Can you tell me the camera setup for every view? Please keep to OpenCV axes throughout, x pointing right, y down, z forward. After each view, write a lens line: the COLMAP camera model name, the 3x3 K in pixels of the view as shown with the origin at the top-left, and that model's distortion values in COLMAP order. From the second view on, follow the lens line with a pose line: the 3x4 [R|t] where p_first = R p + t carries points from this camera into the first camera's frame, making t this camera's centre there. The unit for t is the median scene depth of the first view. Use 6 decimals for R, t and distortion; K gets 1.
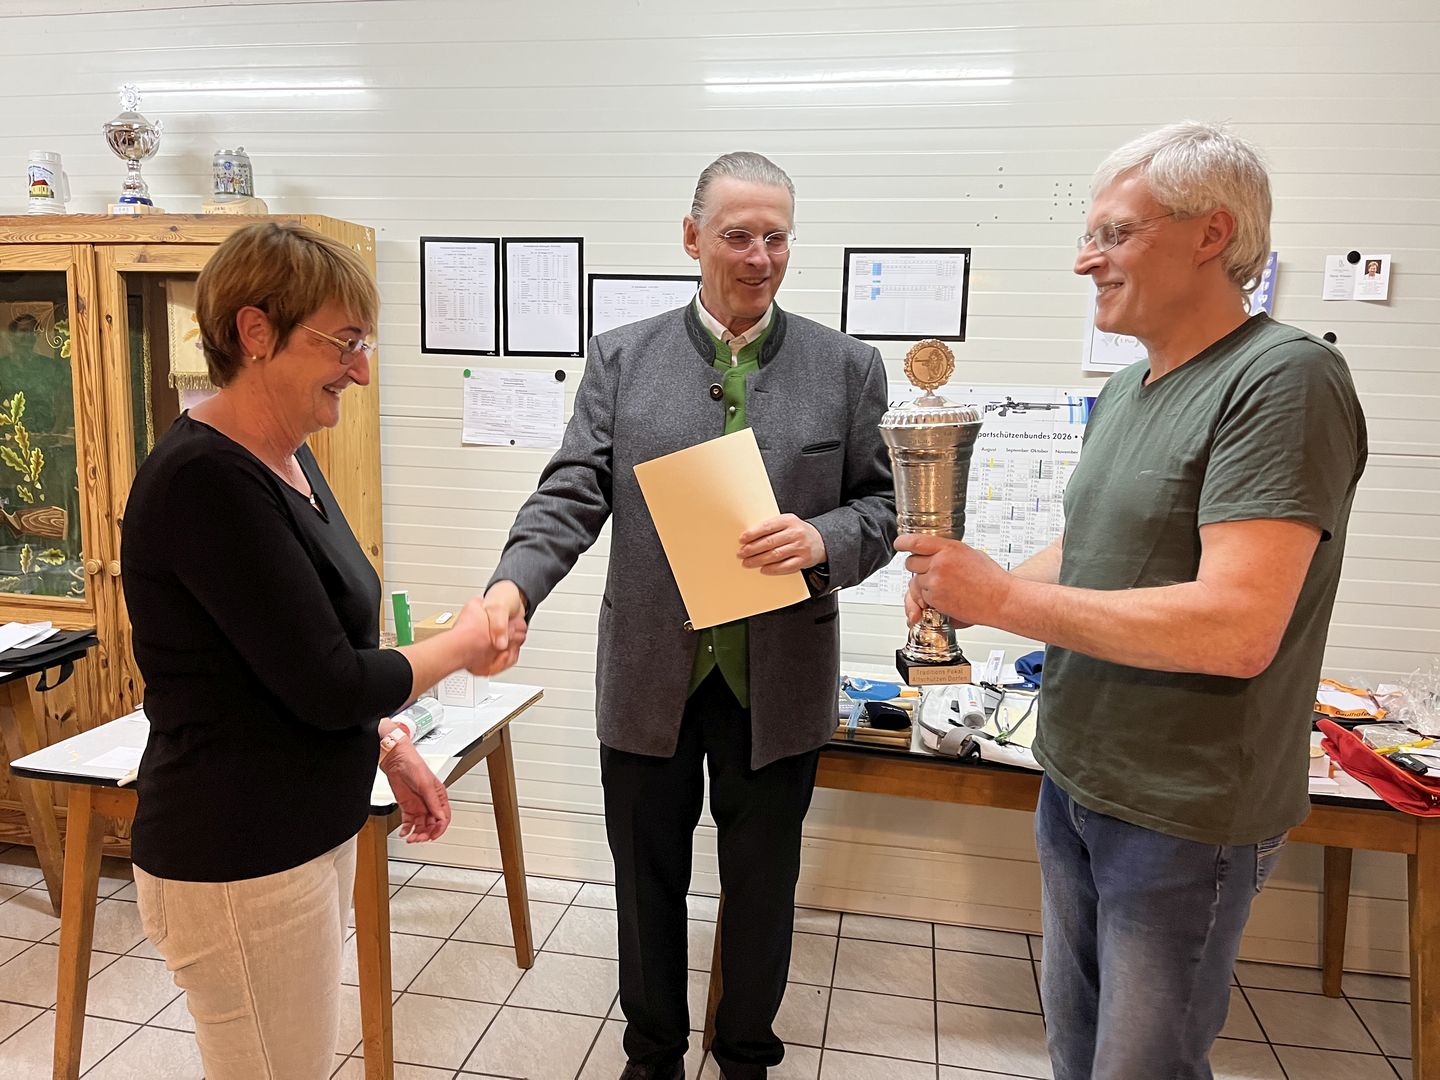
lens RADIAL K [[1101.0, 0, 718.4], [0, 1101.0, 552.8], [0, 0, 1]] dist [0.065559, -0.083629]
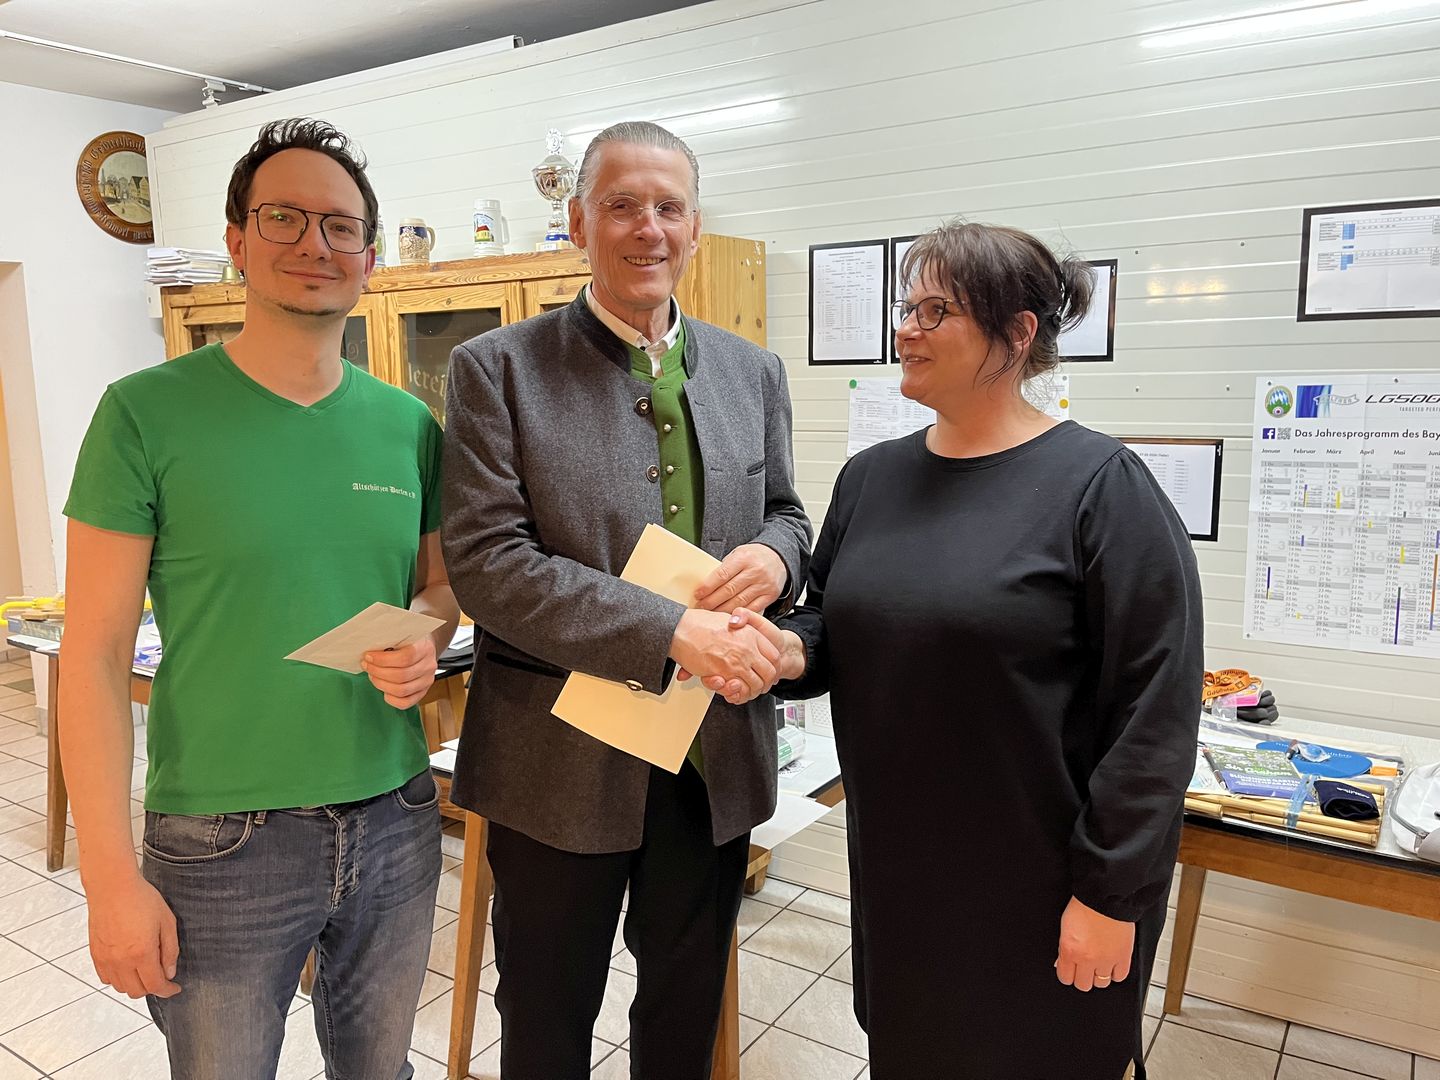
lens RADIAL K [[1101.0, 0, 705.7], [0, 1101.0, 545.7], [0, 0, 1]] dist [0.065559, -0.083629]
pose [[0.919319, 0.015979, -0.393188, 0.034965], [-0.018661, 0.999821, -0.002999, -0.017396], [0.393069, 0.010094, 0.919453, 0.075056]]
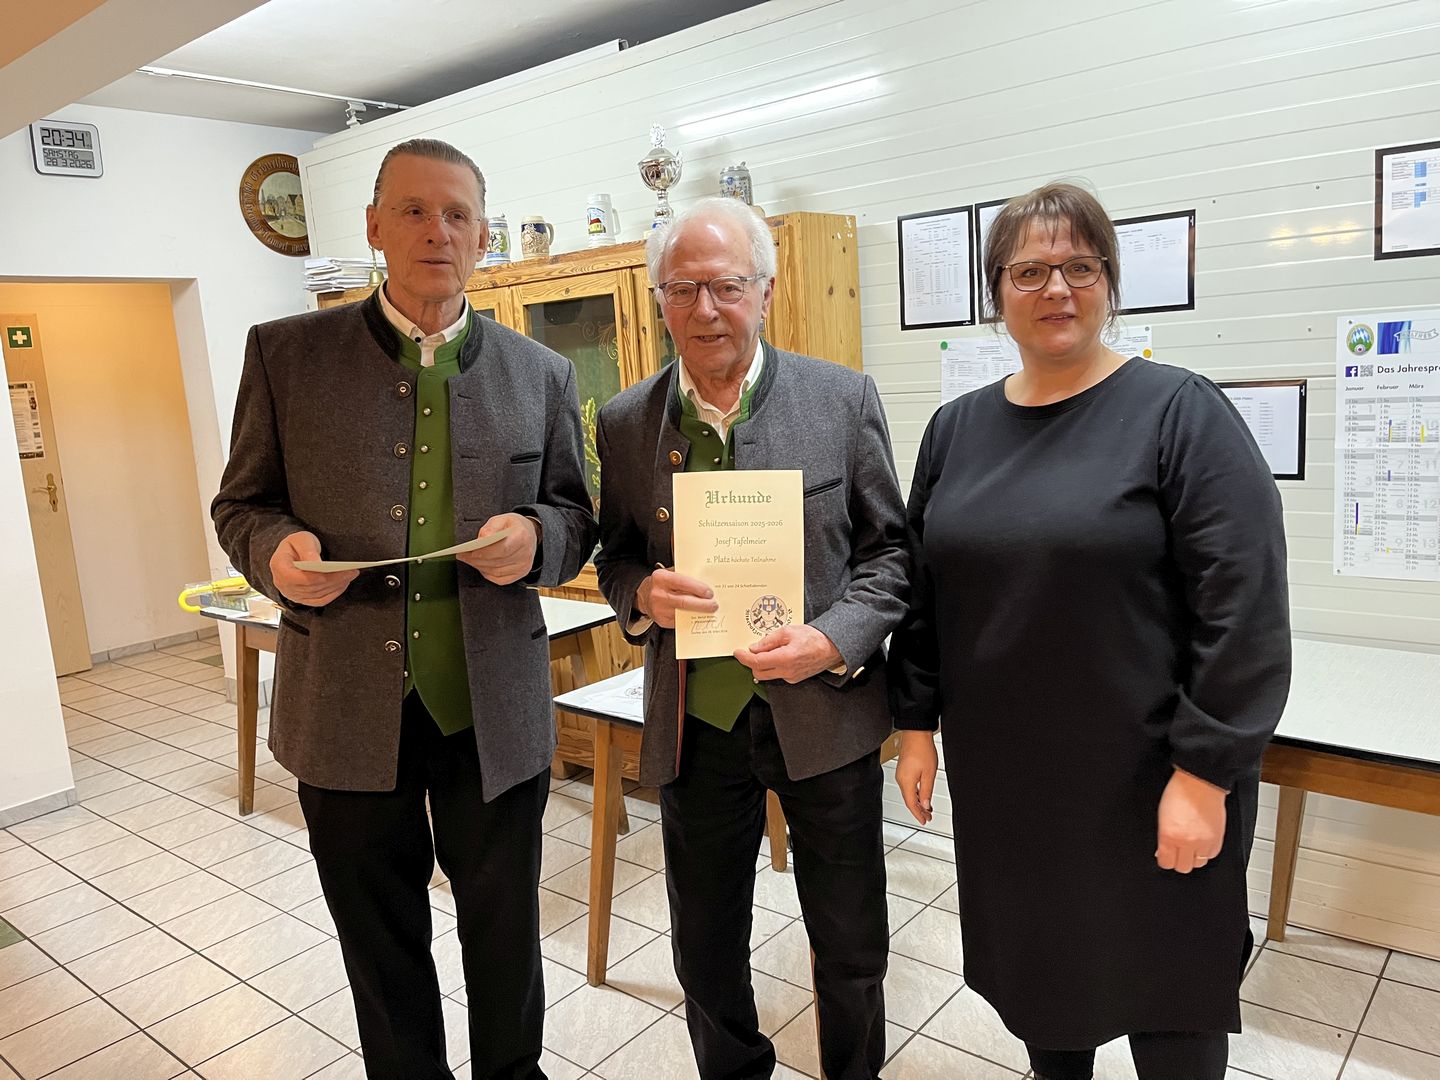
lens RADIAL K [[1101.0, 0, 708.5], [0, 1101.0, 538.8], [0, 0, 1]] dist [0.065559, -0.083629]
pose [[0.864000, -0.007568, -0.503434, 0.095502], [0.013488, 0.999876, 0.008118, 0.001970], [0.503310, -0.013804, 0.863995, 0.024868]]
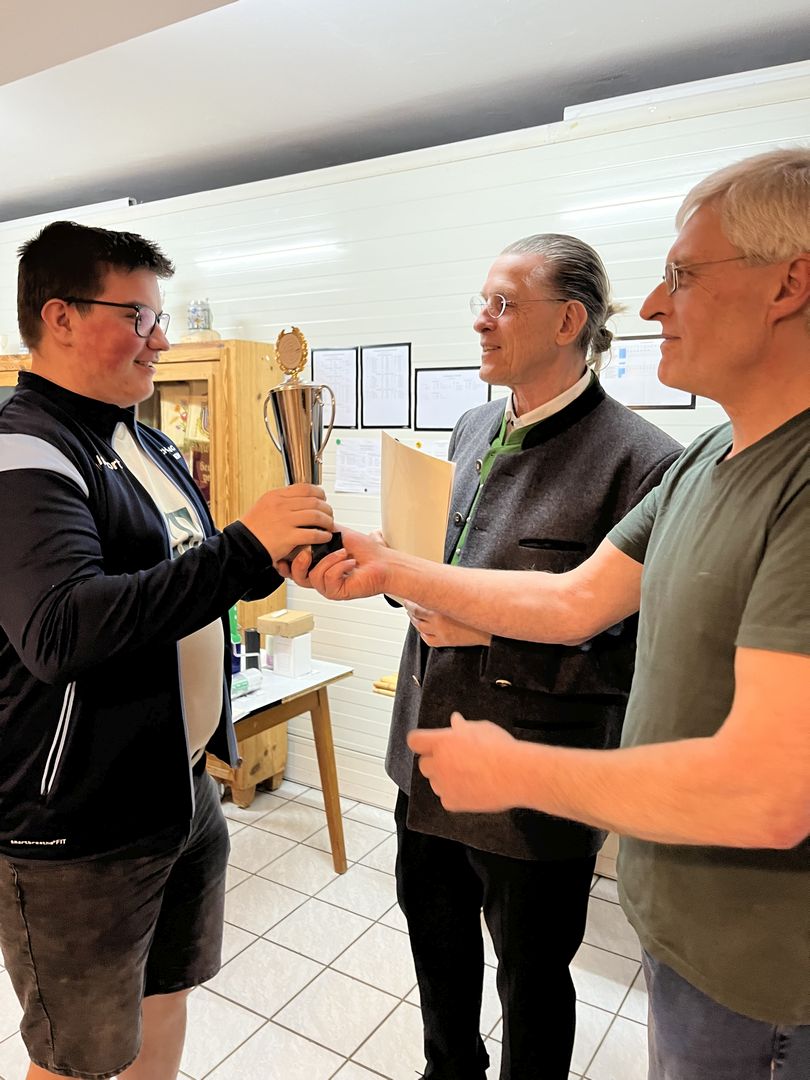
lens RADIAL K [[825.7, 0, 396.8], [0, 825.7, 534.8], [0, 0, 1]] dist [0.065559, -0.083629]
pose [[0.928999, 0.025671, -0.369190, 0.247126], [-0.039917, 0.998722, -0.030998, -0.013835], [0.367922, 0.043534, 0.928837, 0.049051]]
